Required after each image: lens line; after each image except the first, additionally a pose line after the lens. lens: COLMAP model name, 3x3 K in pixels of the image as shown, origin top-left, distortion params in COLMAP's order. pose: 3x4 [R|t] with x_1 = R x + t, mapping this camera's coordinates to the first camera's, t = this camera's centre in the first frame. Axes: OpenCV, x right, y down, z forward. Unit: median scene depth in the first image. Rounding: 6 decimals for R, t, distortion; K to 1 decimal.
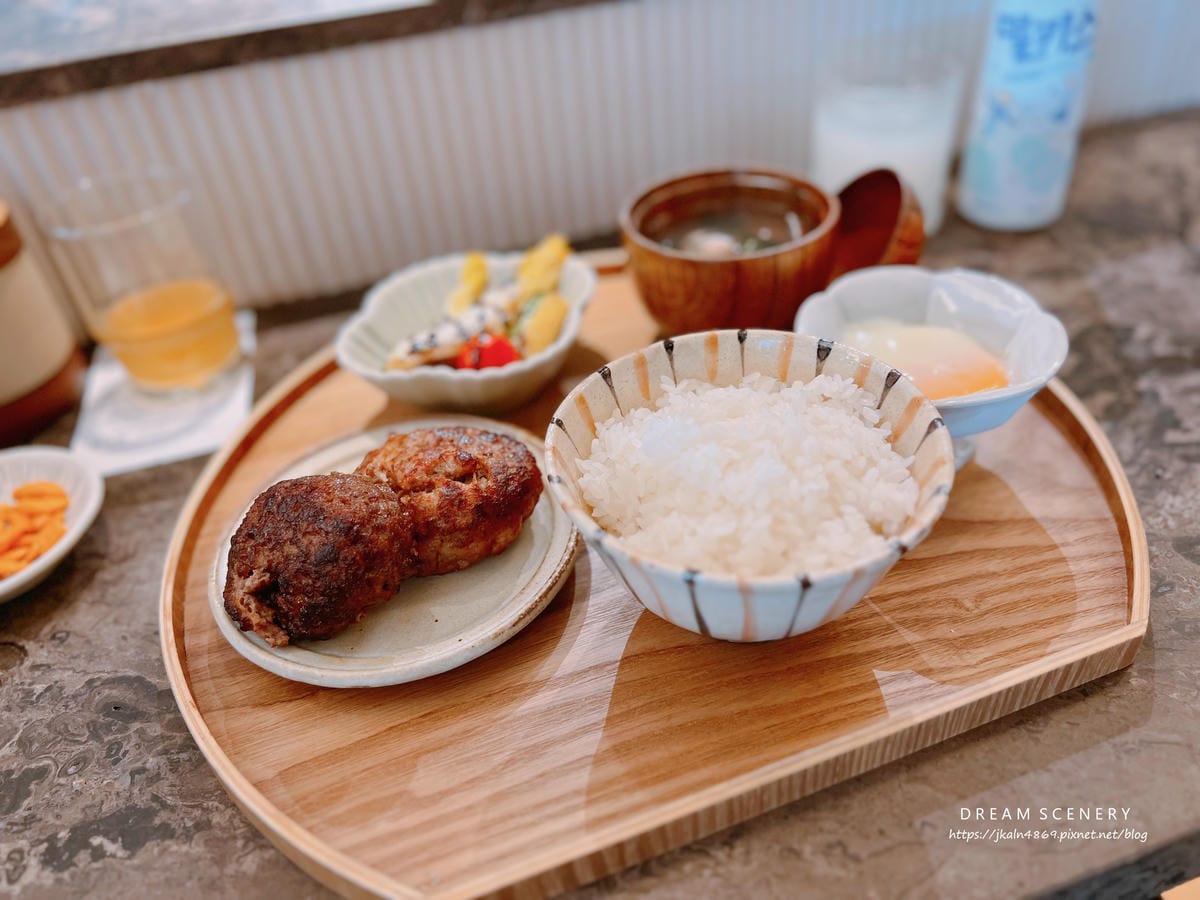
lens RADIAL K [[952.8, 0, 600.0], [0, 952.8, 450.0], [0, 0, 1]] dist [-0.004578, 0.000903]
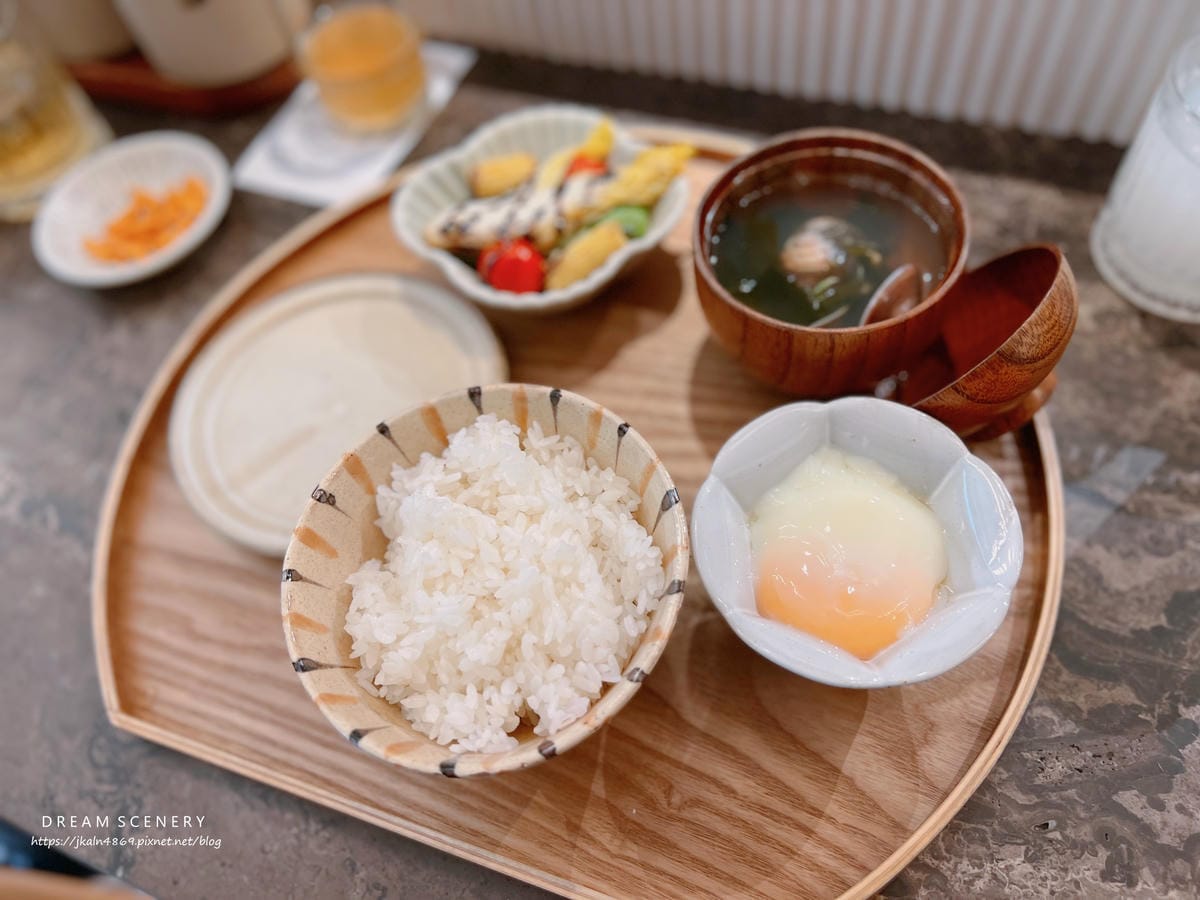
lens RADIAL K [[960.3, 0, 600.0], [0, 960.3, 450.0], [0, 0, 1]] dist [-0.002139, -0.005985]
pose [[0.772266, 0.536201, -0.340725, 0.451451], [-0.343018, 0.803356, 0.486784, -0.534397], [0.534737, -0.259052, 0.804331, 0.276510]]
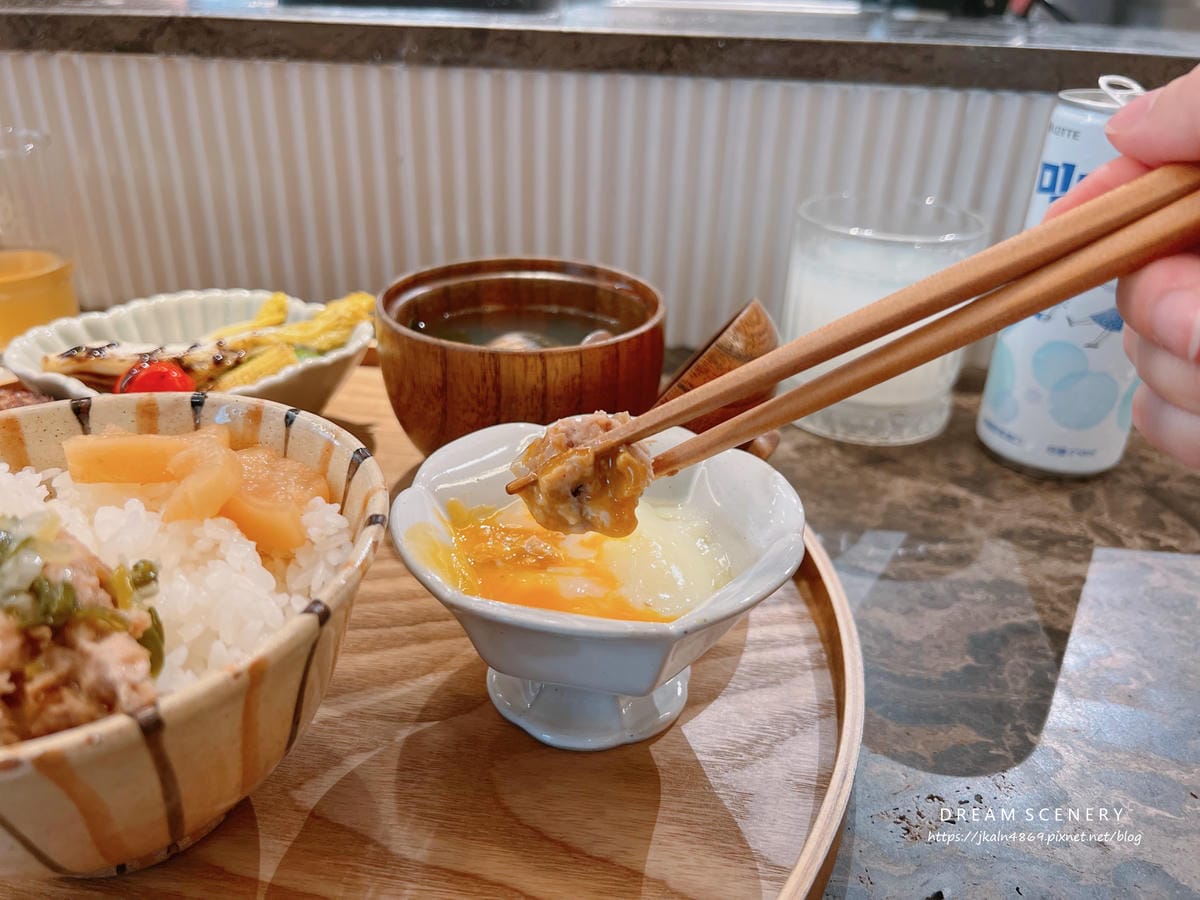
lens RADIAL K [[960.3, 0, 600.0], [0, 960.3, 450.0], [0, 0, 1]] dist [-0.002139, -0.005985]
pose [[0.911811, 0.277499, -0.302647, 0.562856], [-0.327452, 0.936131, -0.128196, -0.084121], [0.247743, 0.215993, 0.944442, 0.430984]]
